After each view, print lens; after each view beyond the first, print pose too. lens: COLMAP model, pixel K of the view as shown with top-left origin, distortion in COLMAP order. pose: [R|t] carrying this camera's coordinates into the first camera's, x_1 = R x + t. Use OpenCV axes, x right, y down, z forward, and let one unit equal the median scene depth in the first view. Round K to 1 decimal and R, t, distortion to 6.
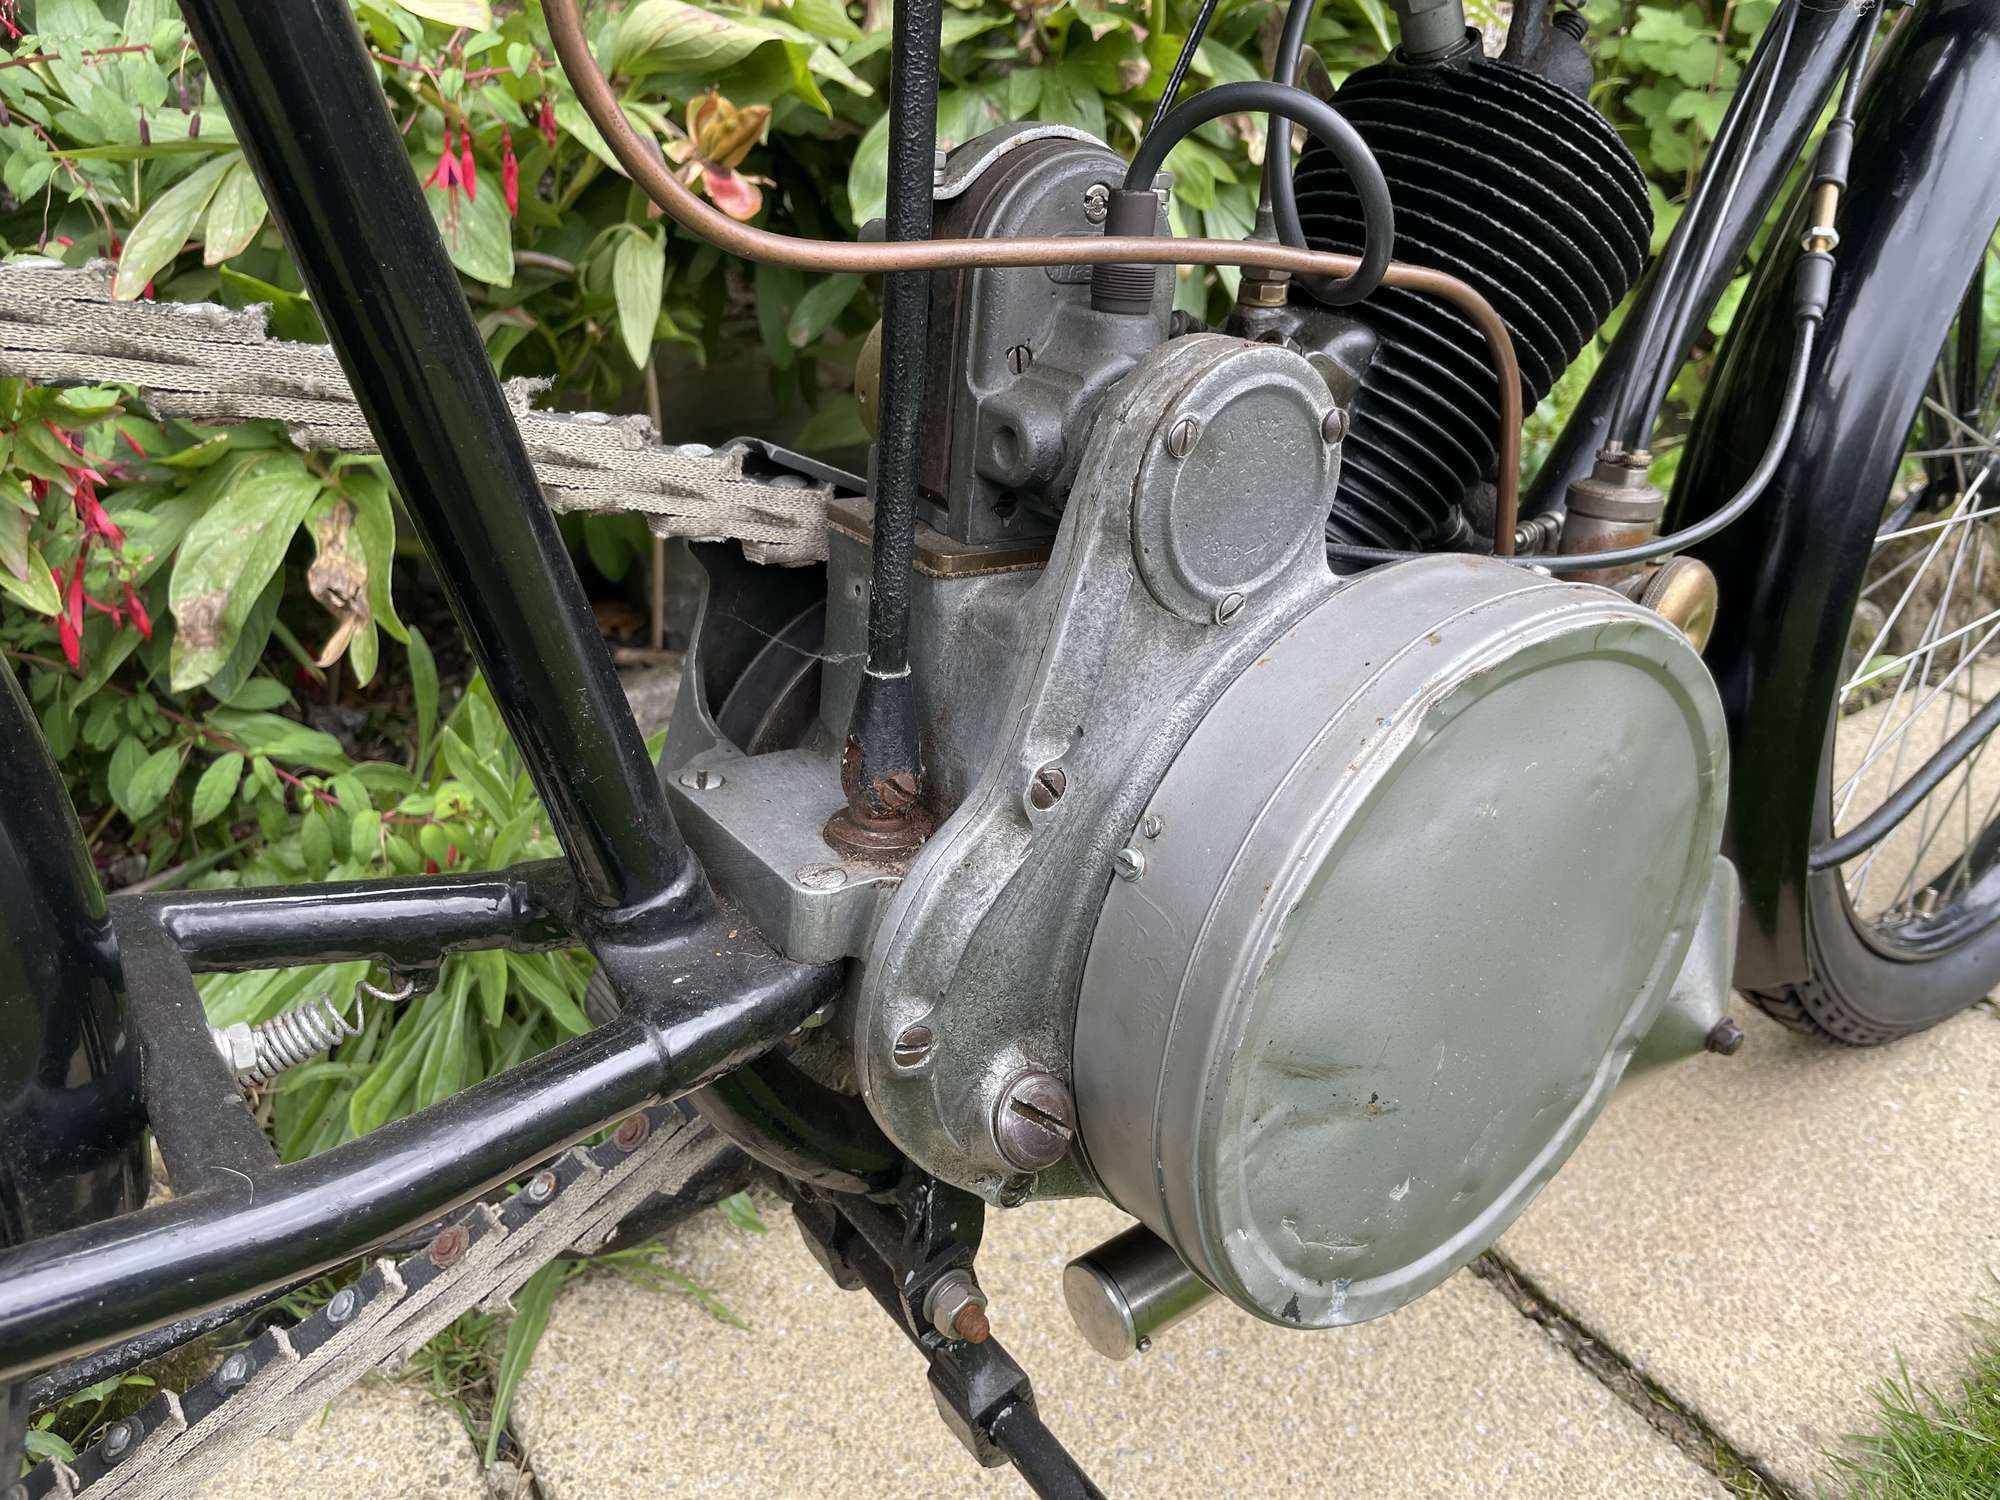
lens RADIAL K [[1524.6, 0, 1001.6], [0, 1524.6, 726.6], [0, 0, 1]] dist [0.083944, -0.126406]
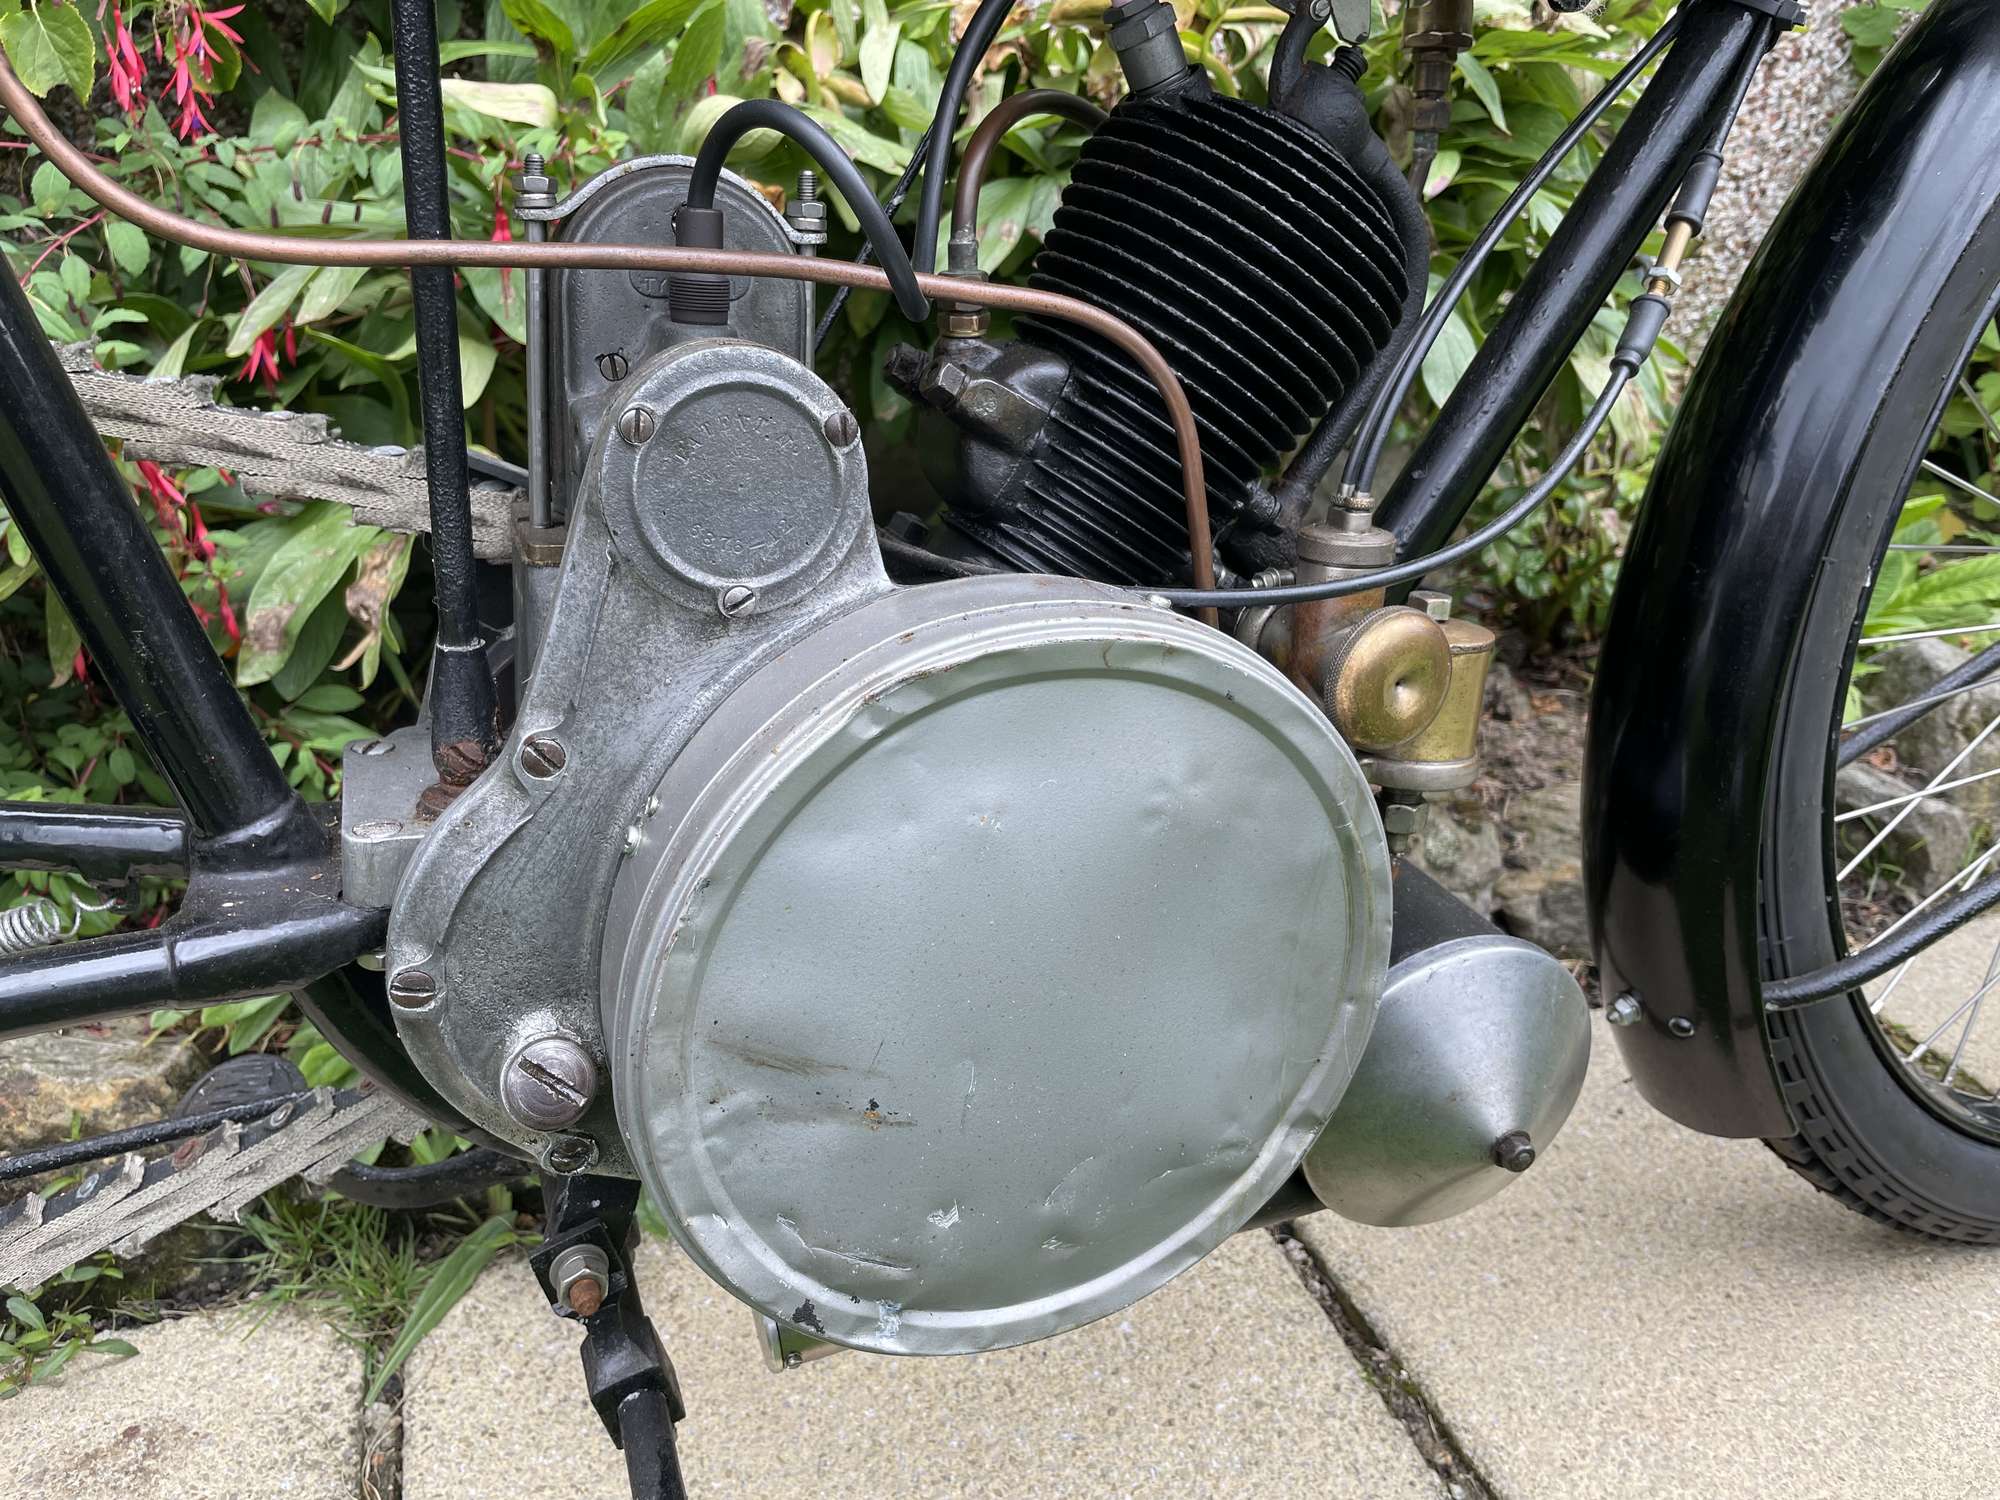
lens RADIAL K [[1524.9, 0, 1000.0], [0, 1524.9, 750.0], [0, 0, 1]] dist [0.085238, -0.126002]
pose [[0.961752, 0.072240, -0.264225, 0.485223], [-0.088255, 0.994880, -0.049235, 0.047046], [0.259316, 0.070671, 0.963203, 0.045040]]
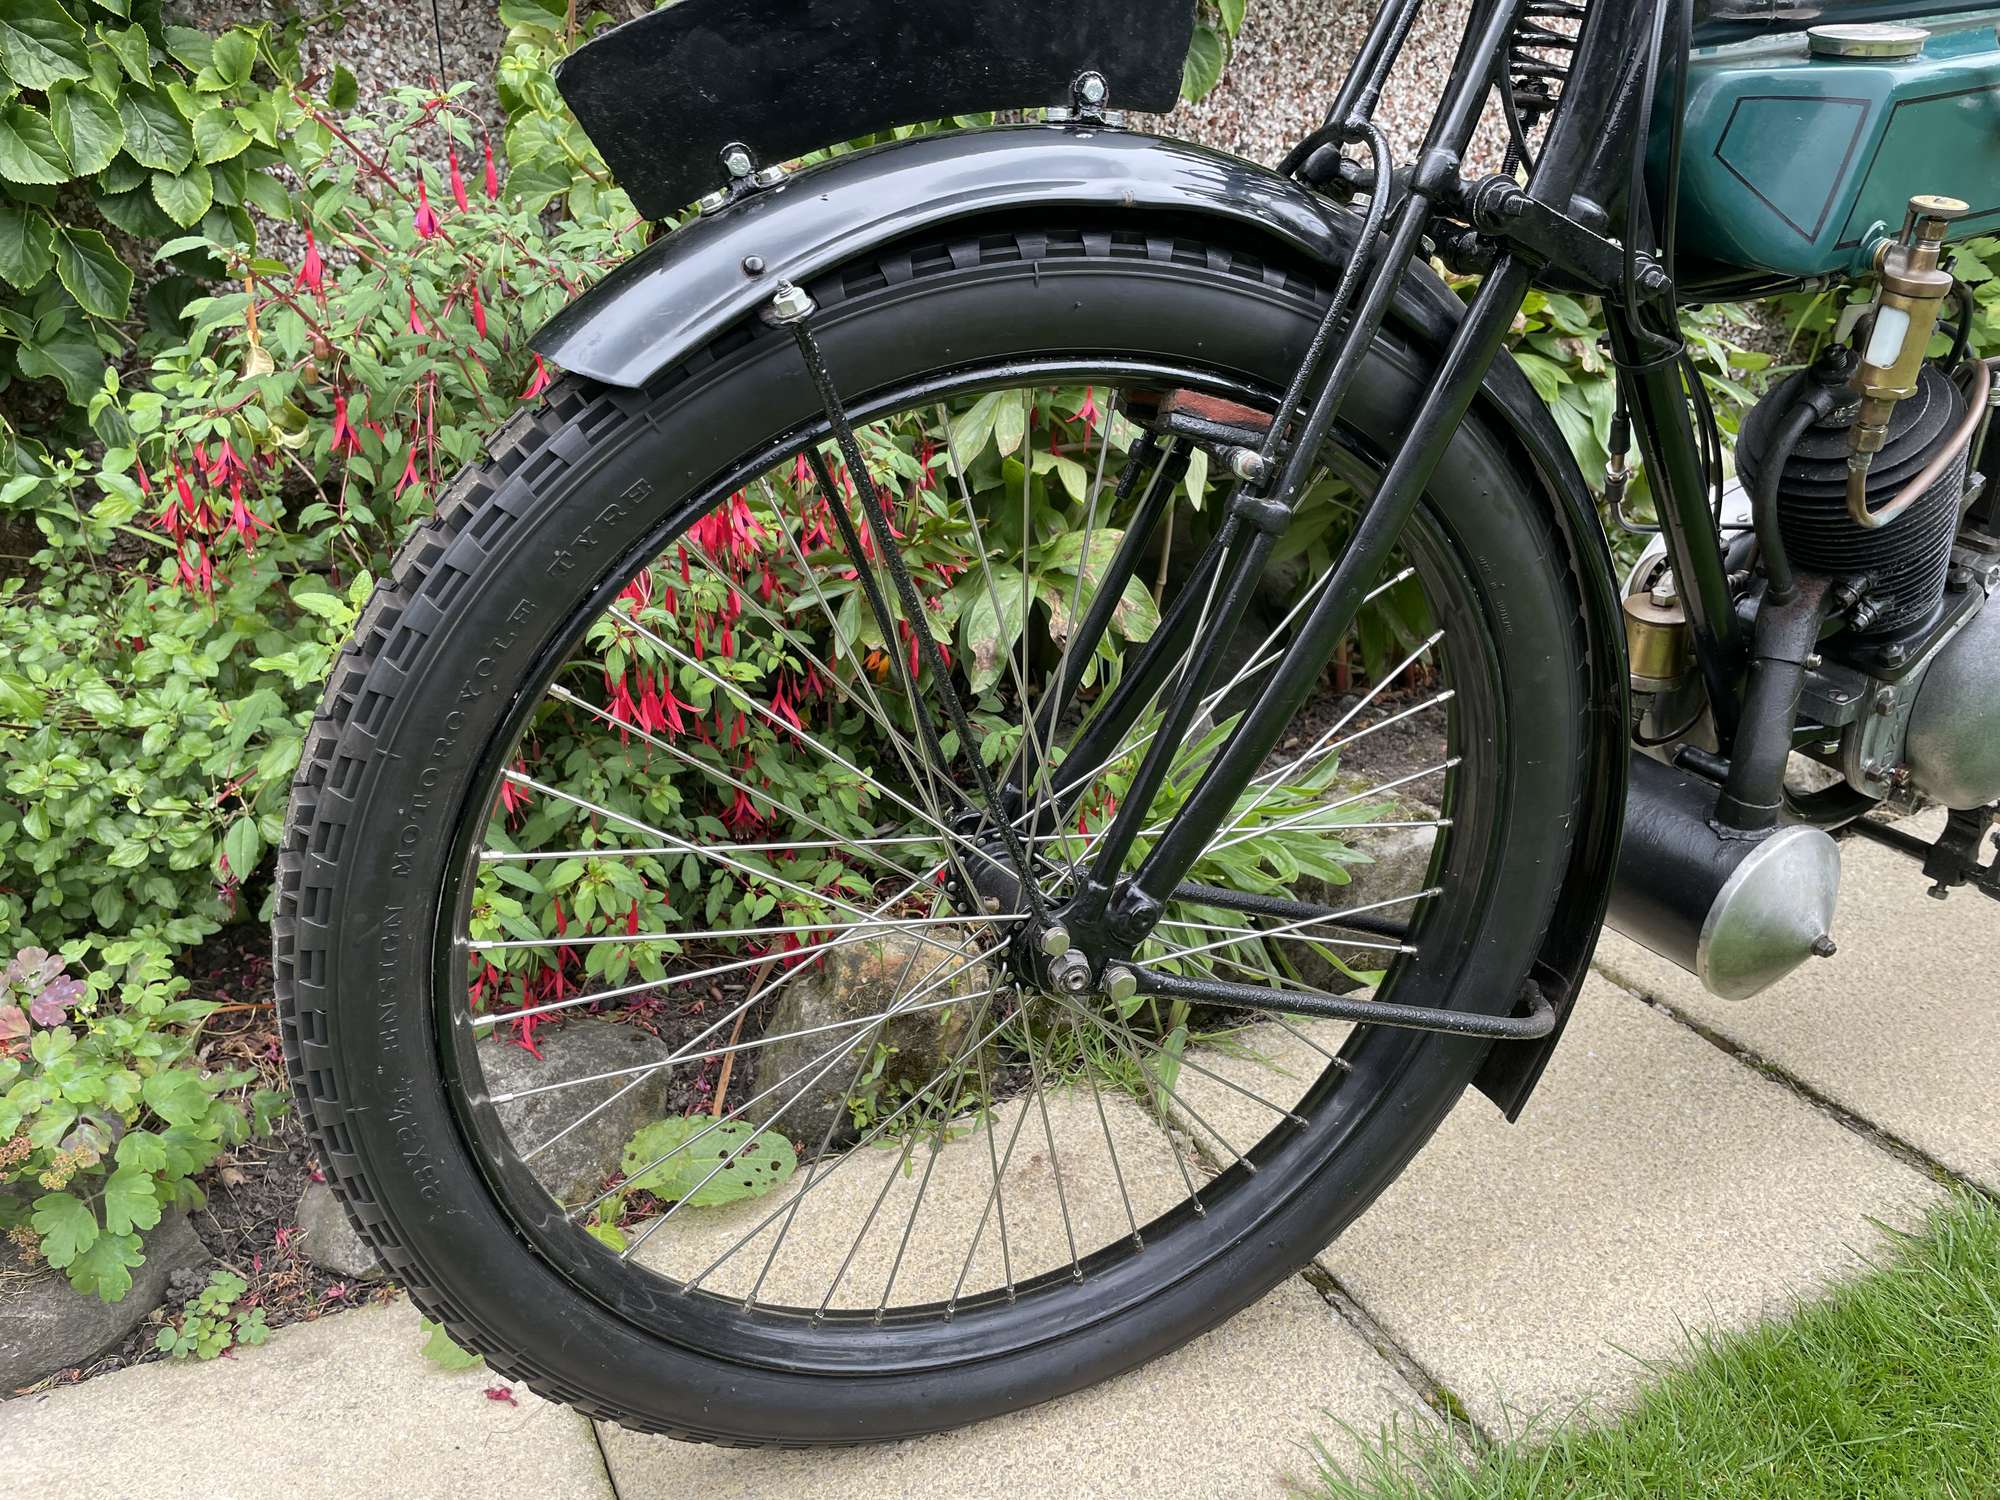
lens RADIAL K [[1518.4, 0, 991.2], [0, 1518.4, 754.6], [0, 0, 1]] dist [0.084053, -0.122055]
pose [[0.991526, 0.006108, -0.129762, -0.427429], [-0.016982, 0.996417, -0.082859, 0.281203], [0.128791, 0.084360, 0.988077, -1.044366]]
